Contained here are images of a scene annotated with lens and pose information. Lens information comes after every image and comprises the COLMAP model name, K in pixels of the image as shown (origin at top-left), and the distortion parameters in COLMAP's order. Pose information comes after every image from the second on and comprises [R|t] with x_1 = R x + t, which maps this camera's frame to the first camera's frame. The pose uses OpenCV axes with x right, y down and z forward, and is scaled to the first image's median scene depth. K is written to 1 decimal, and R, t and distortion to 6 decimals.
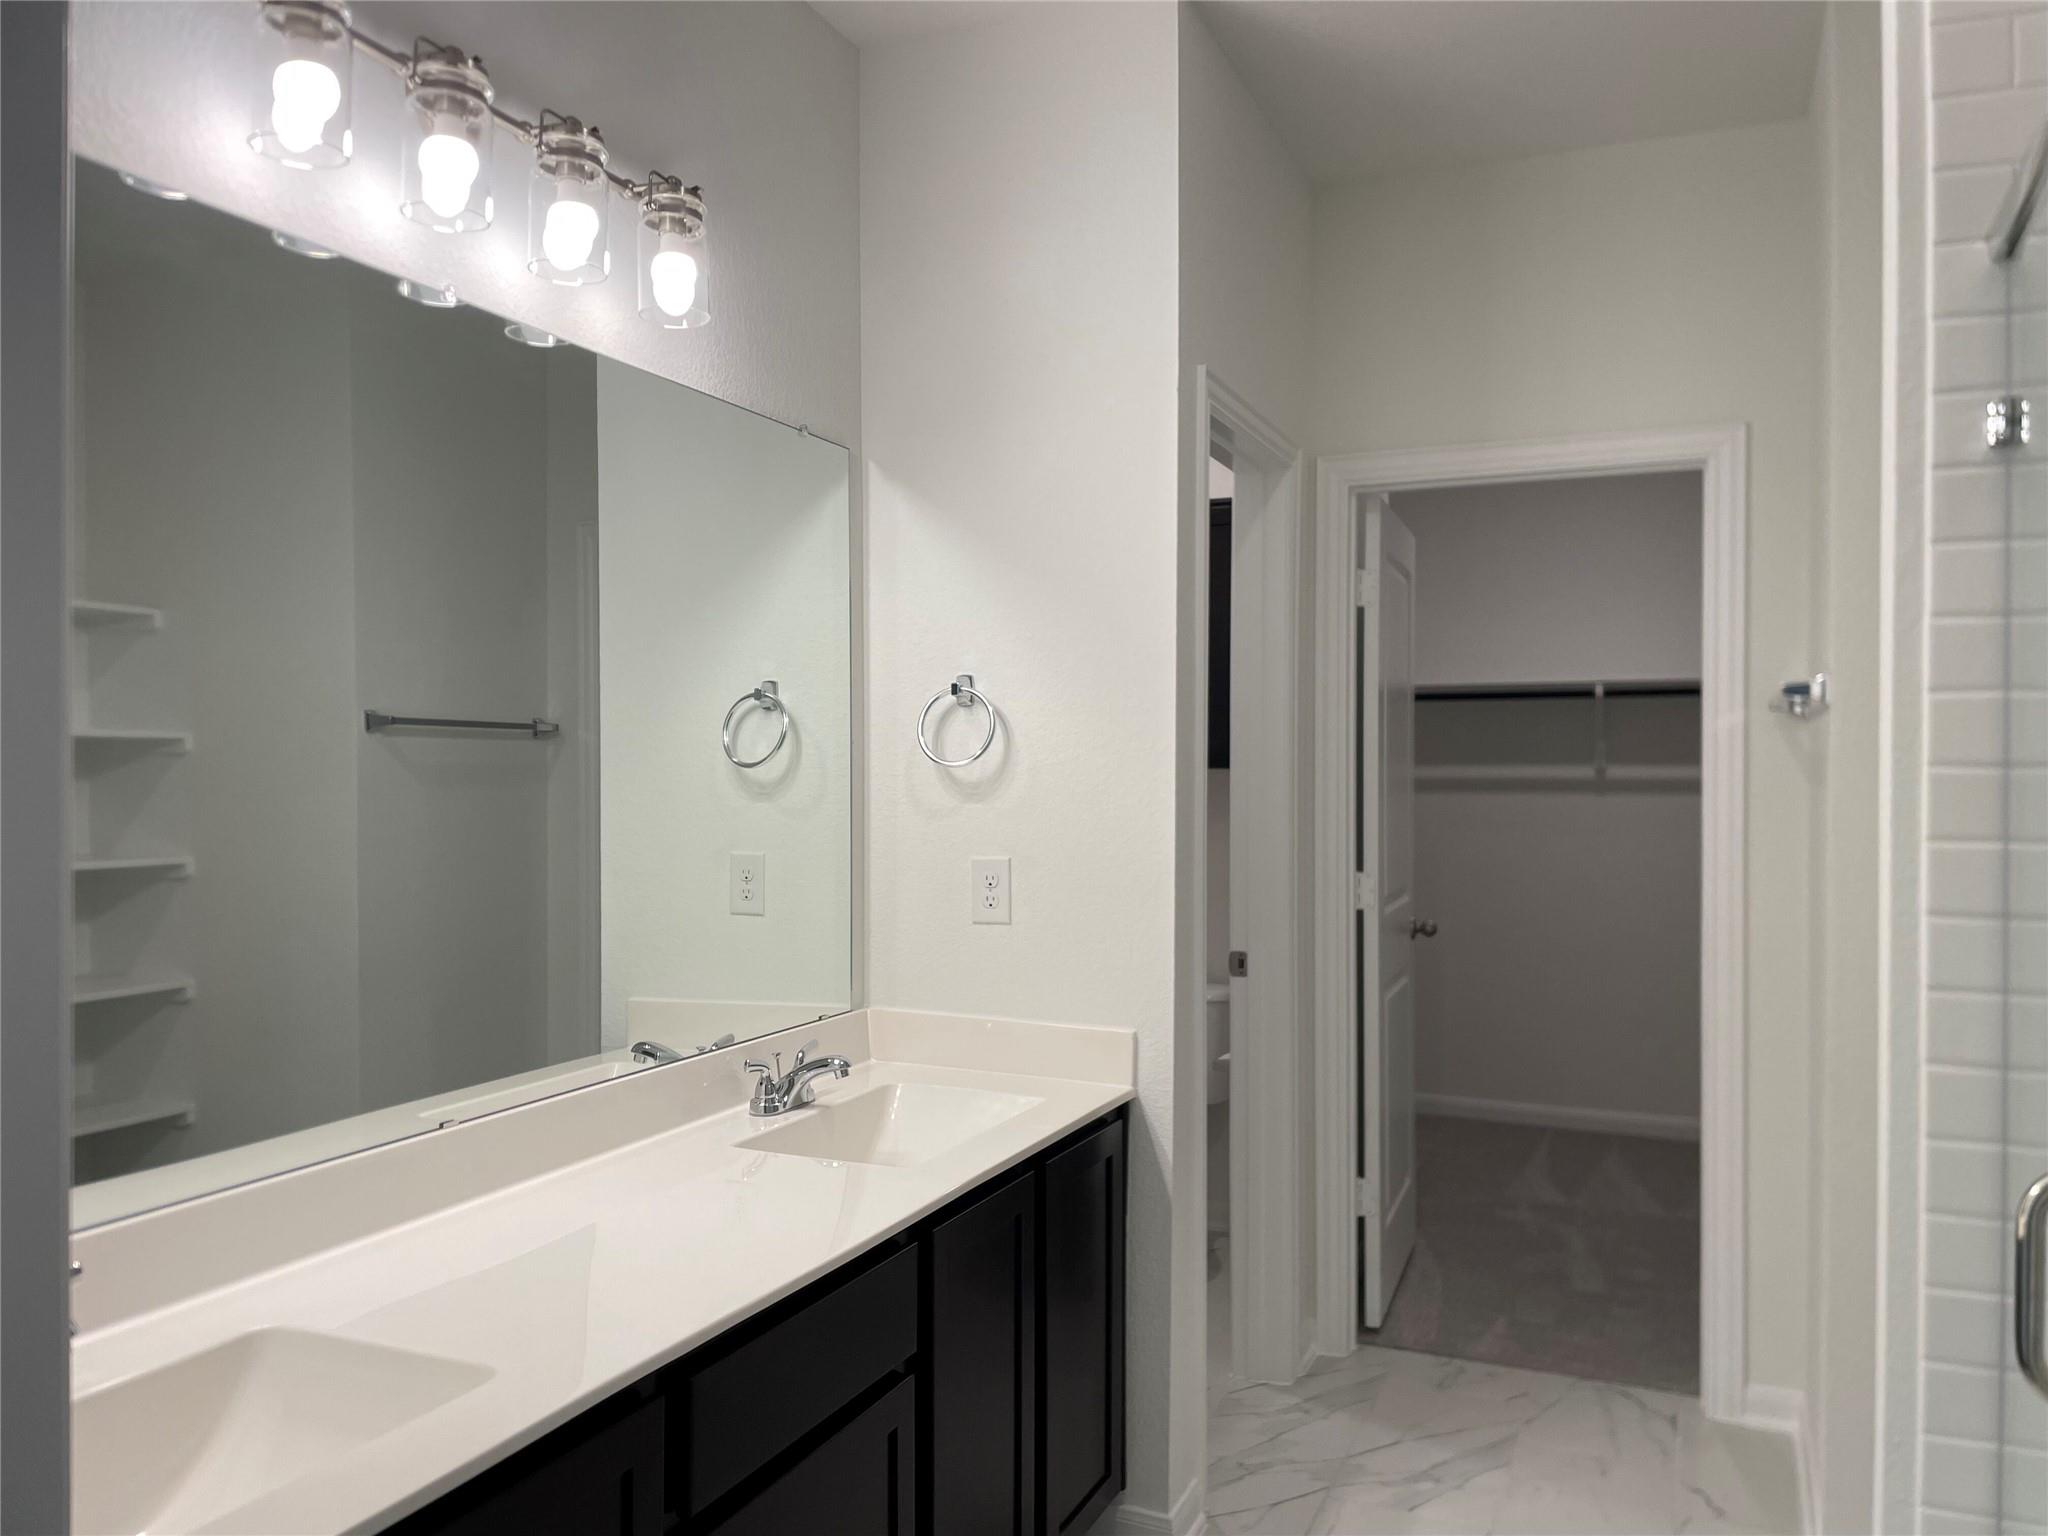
lens RADIAL K [[1539.9, 0, 1024.0], [0, 1539.9, 768.0], [0, 0, 1]] dist [0.163068, -0.000287]
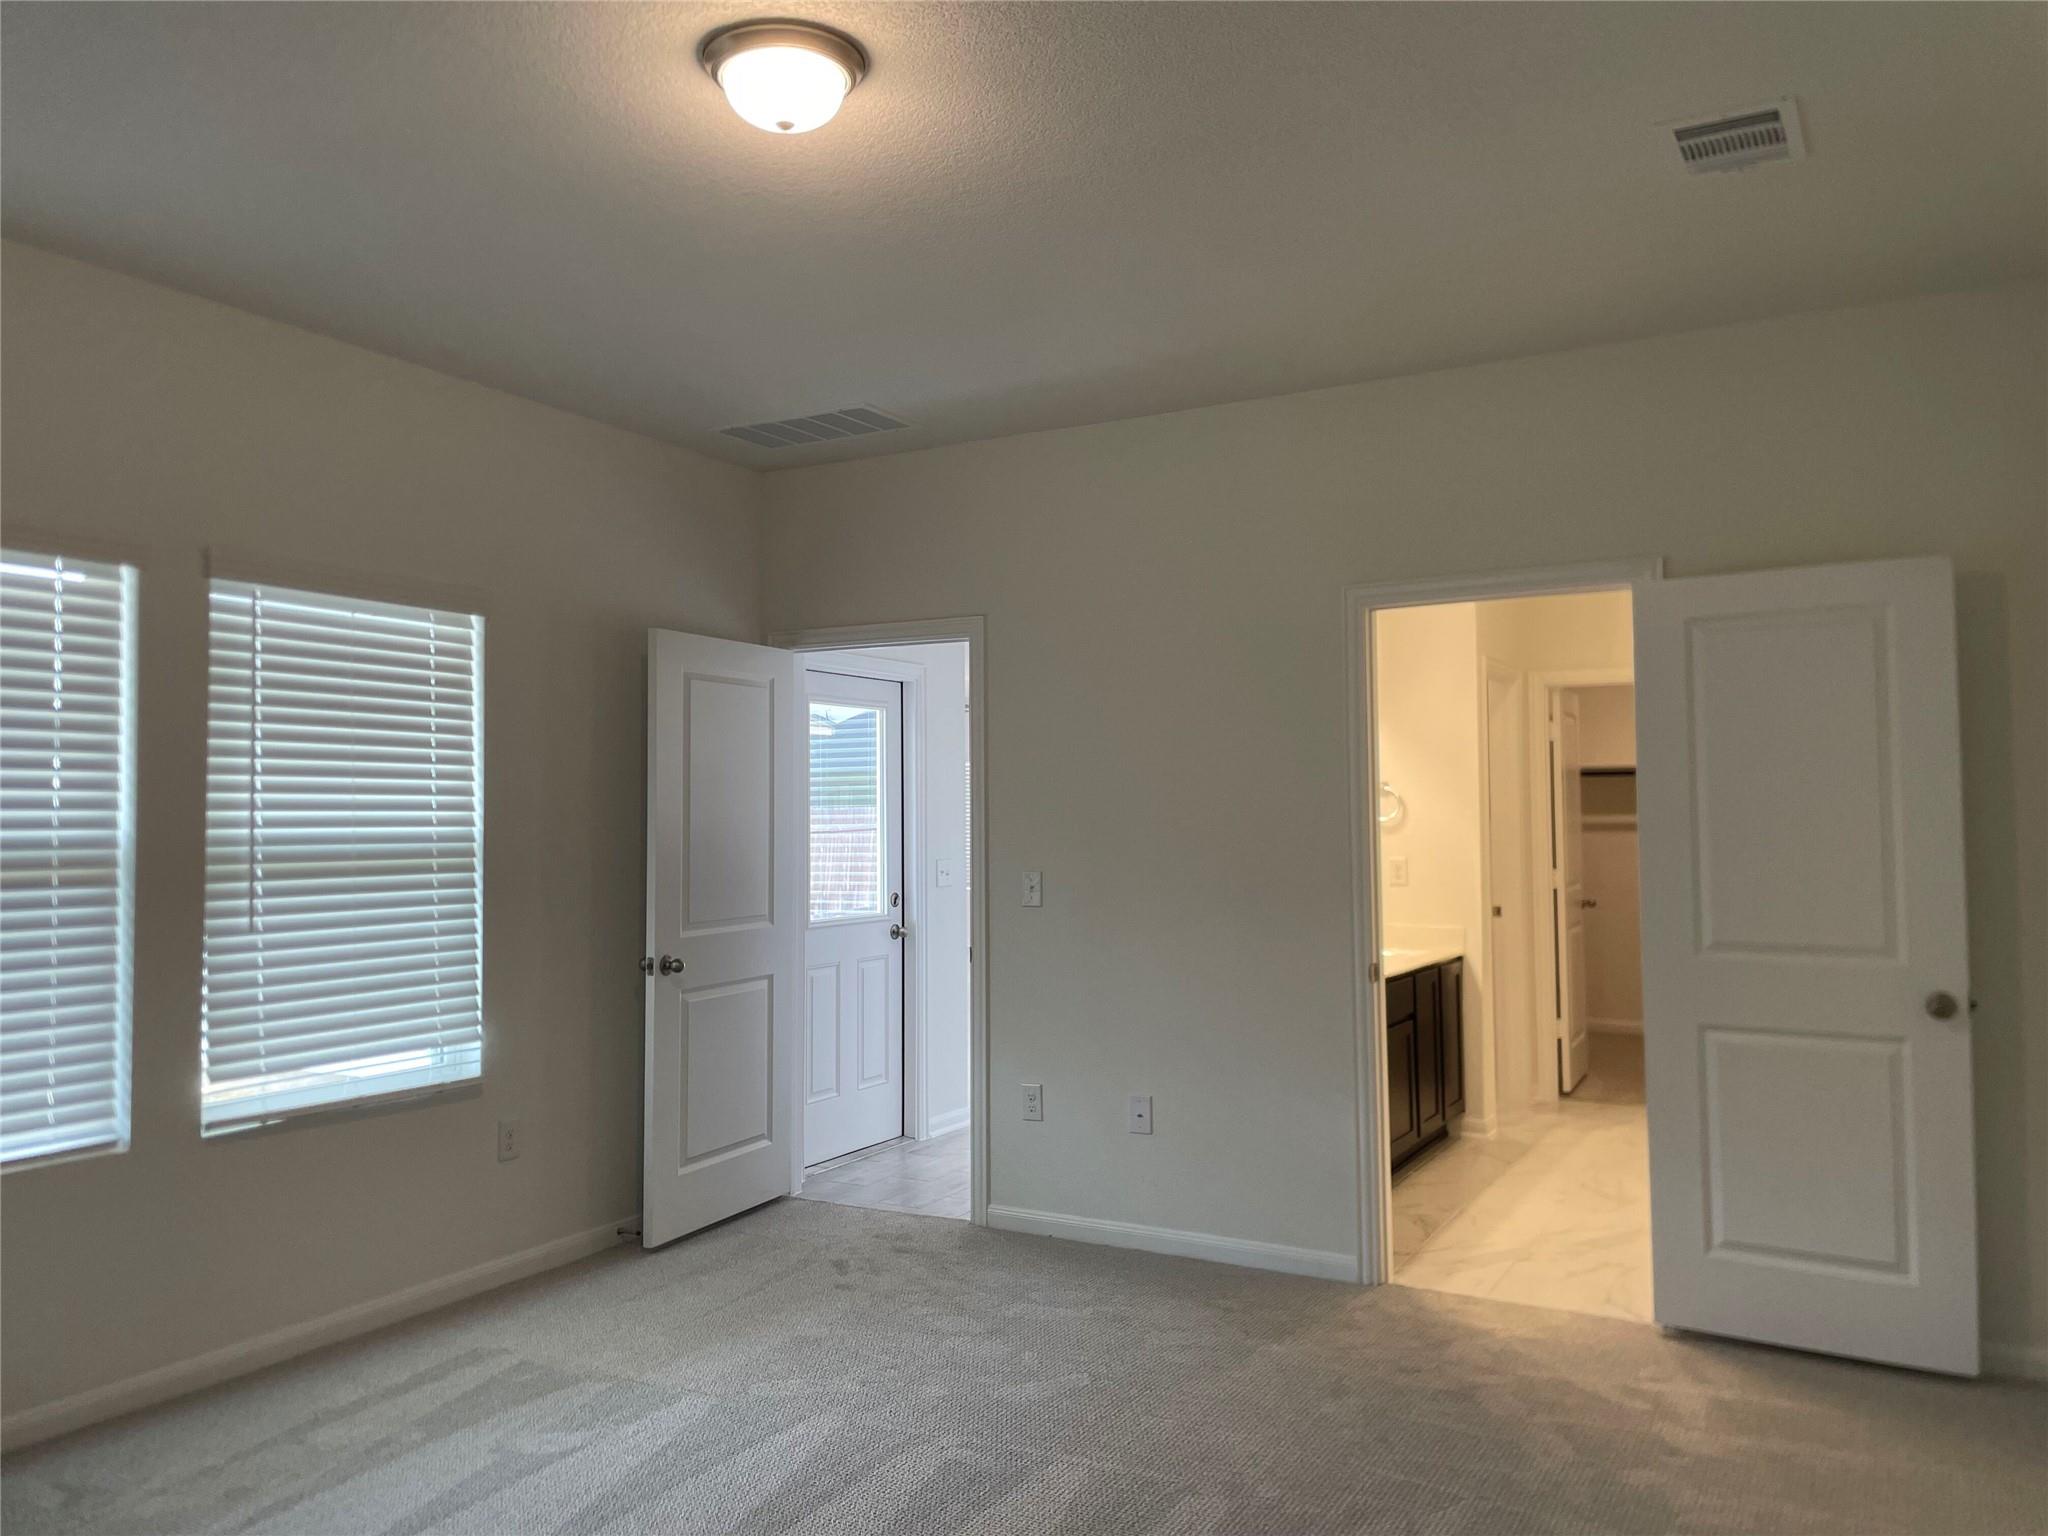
lens RADIAL K [[1539.9, 0, 1024.0], [0, 1539.9, 768.0], [0, 0, 1]] dist [0.163068, -0.000287]
pose [[0.995300, -0.016595, -0.095403, -0.276662], [0.013615, 0.999402, -0.031798, -0.010320], [0.095874, 0.030350, 0.994931, -1.114488]]
